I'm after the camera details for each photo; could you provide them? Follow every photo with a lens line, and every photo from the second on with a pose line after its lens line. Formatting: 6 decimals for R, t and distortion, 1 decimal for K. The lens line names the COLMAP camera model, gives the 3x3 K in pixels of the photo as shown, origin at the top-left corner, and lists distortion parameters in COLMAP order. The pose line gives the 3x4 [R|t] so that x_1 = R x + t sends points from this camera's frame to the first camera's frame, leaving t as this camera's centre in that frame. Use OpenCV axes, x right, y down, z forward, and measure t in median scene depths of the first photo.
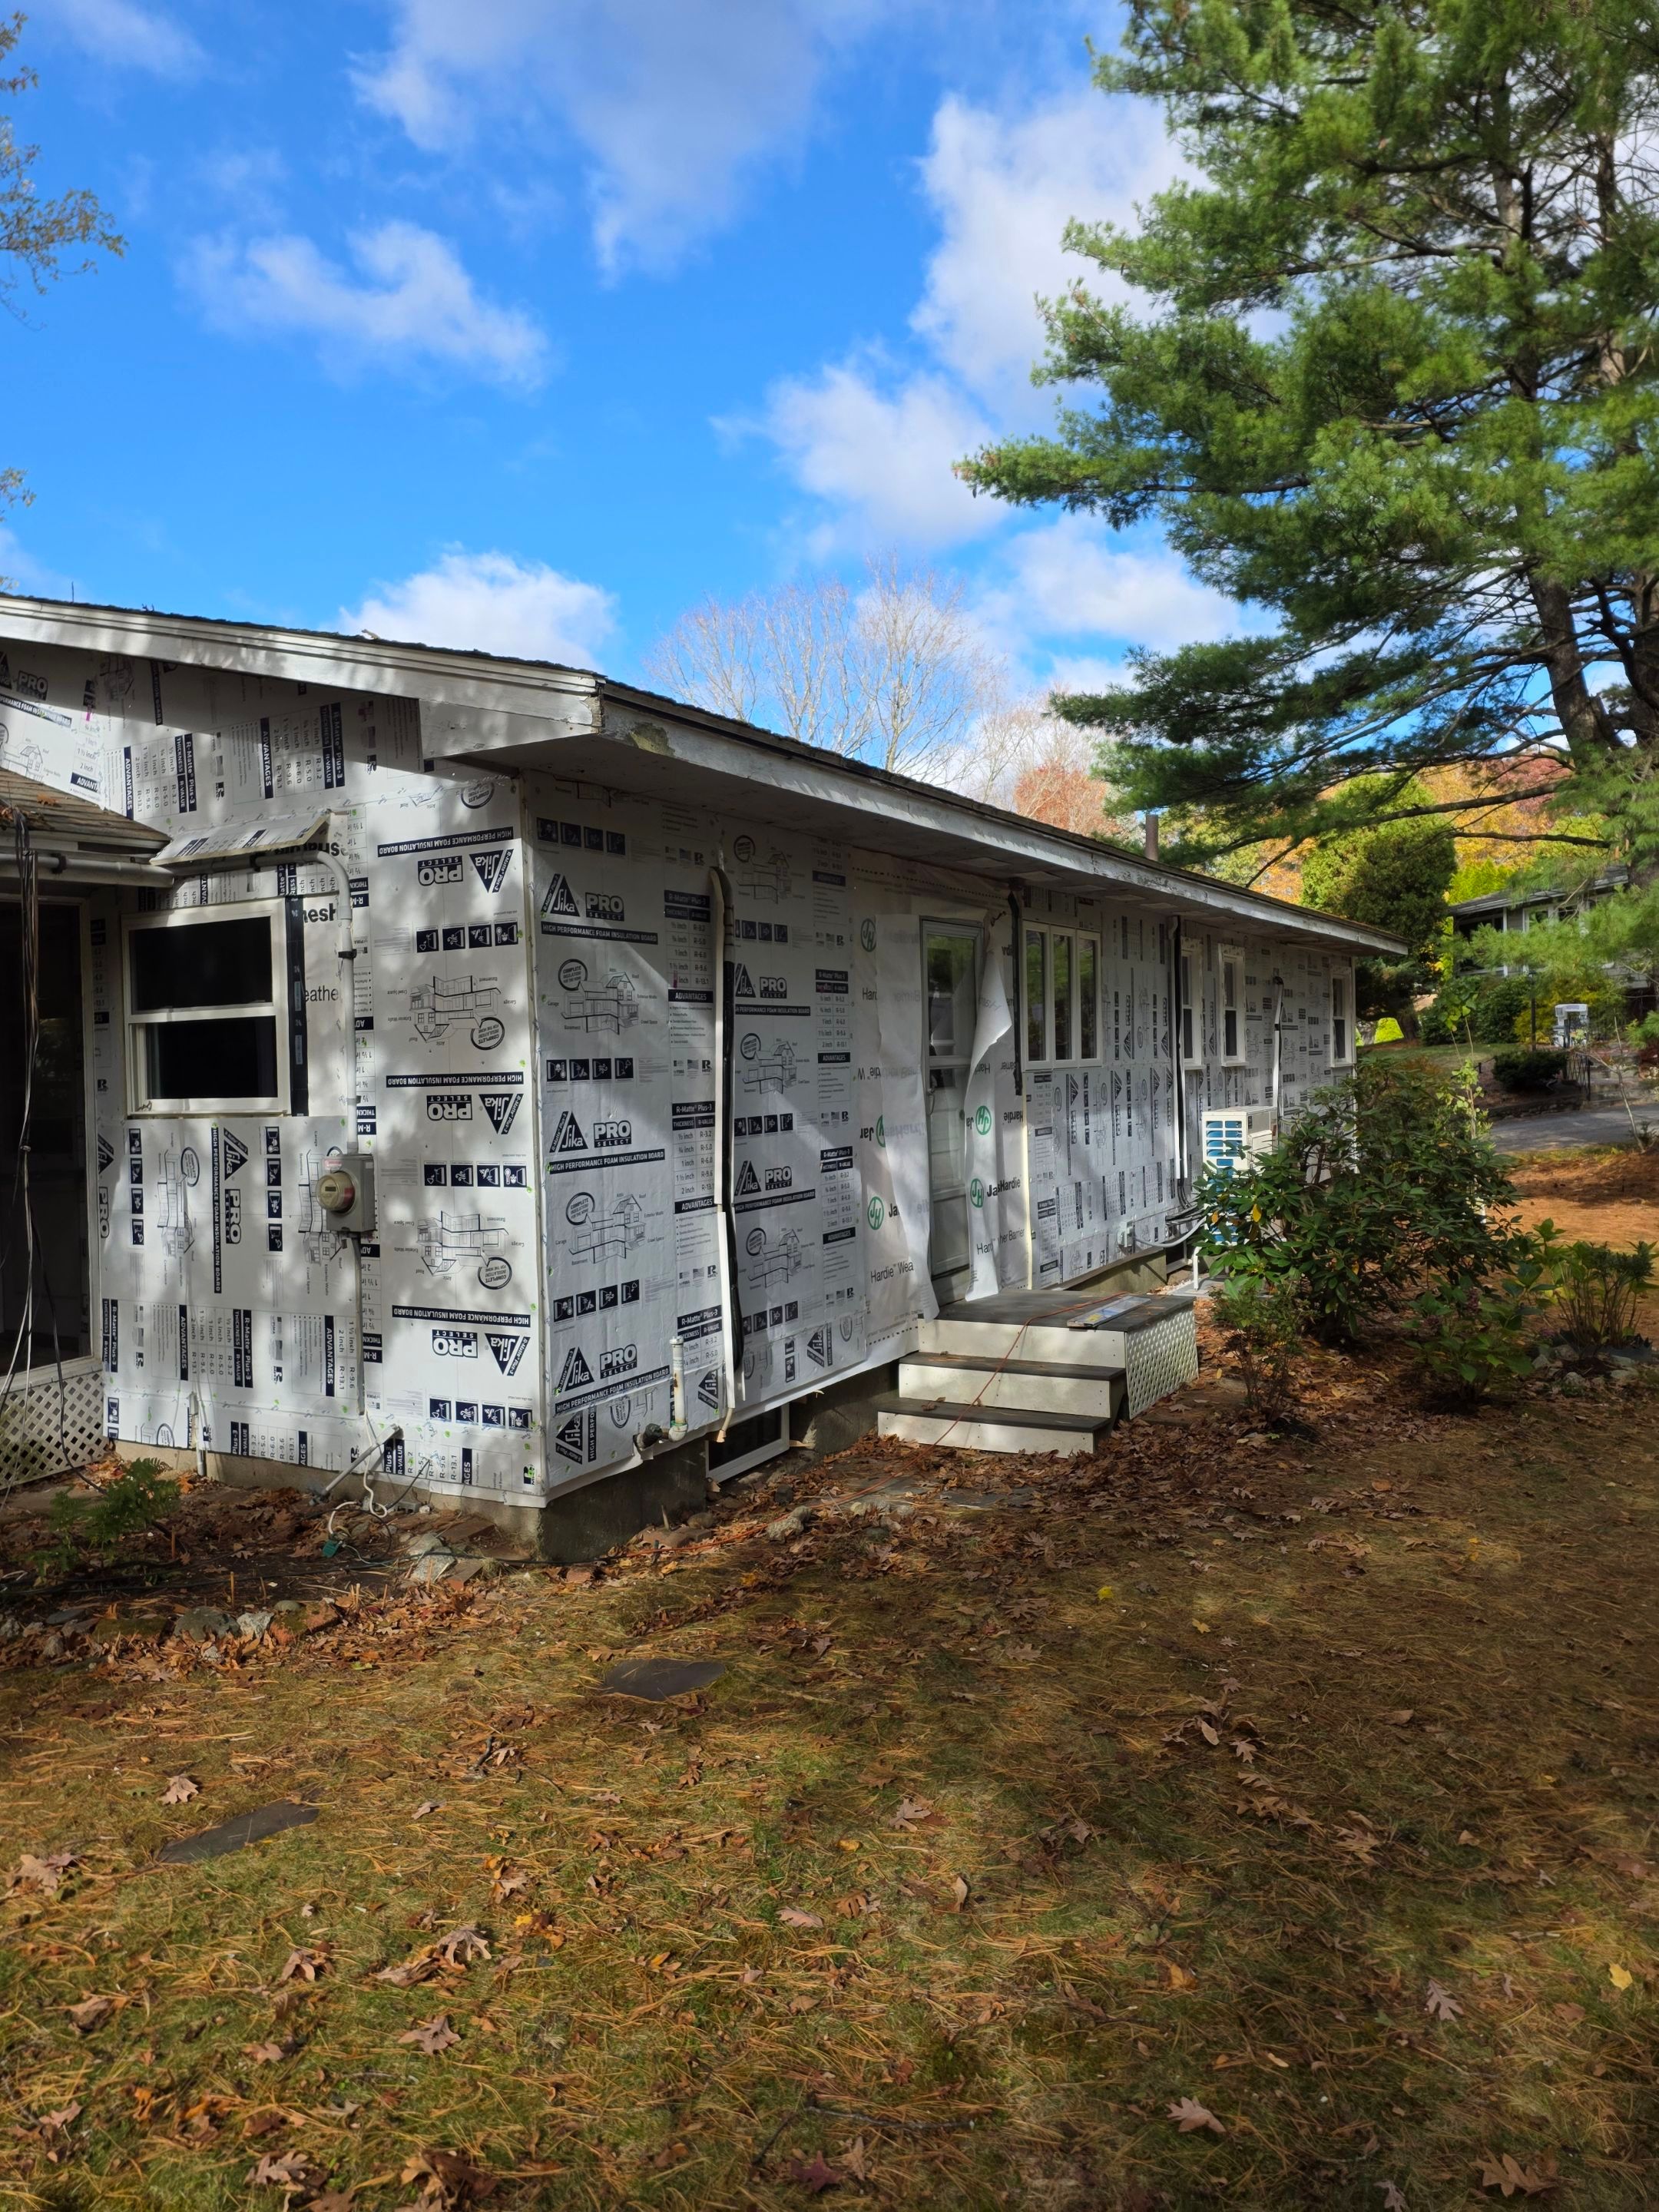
lens RADIAL K [[1453.1, 0, 748.3], [0, 1453.1, 1074.3], [0, 0, 1]] dist [0.051120, -0.069740]
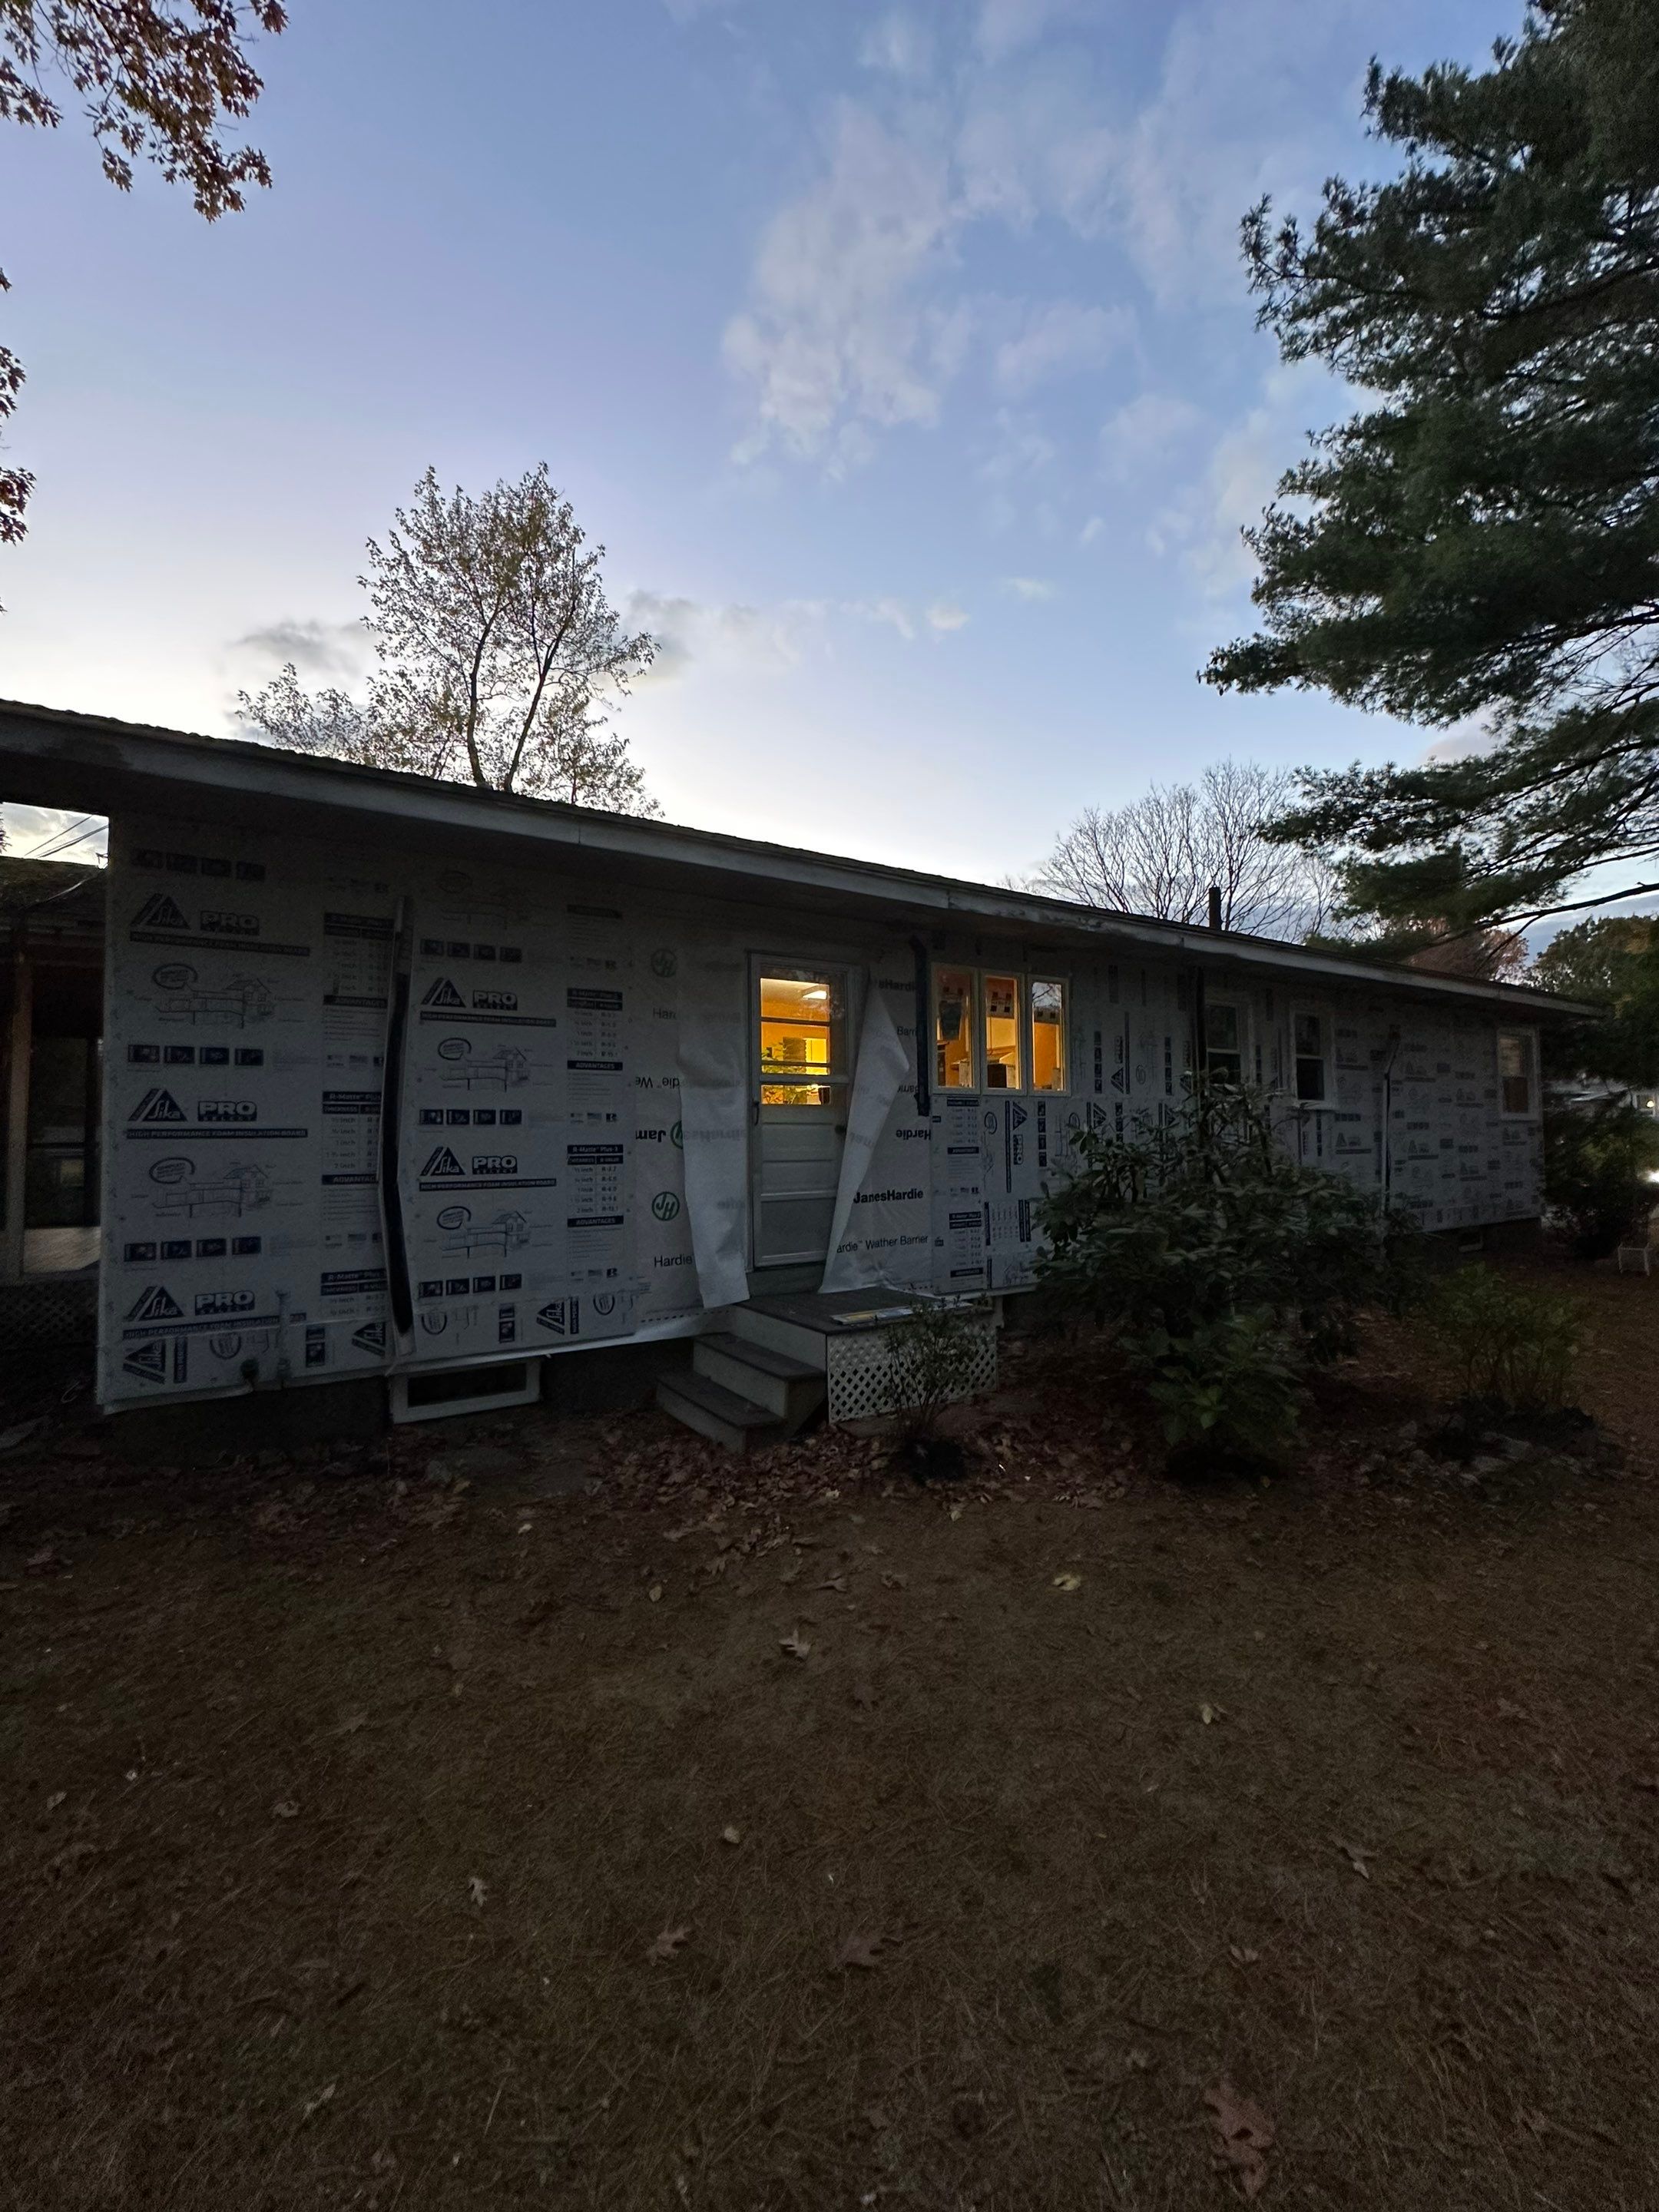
lens RADIAL K [[842.7, 0, 829.5], [0, 842.7, 1106.0], [0, 0, 1]] dist [-0.017312, -0.000030]
pose [[0.887359, 0.005935, -0.461042, 0.535636], [-0.024609, 0.999102, -0.034503, 0.039181], [0.460423, 0.041962, 0.886708, 0.501125]]
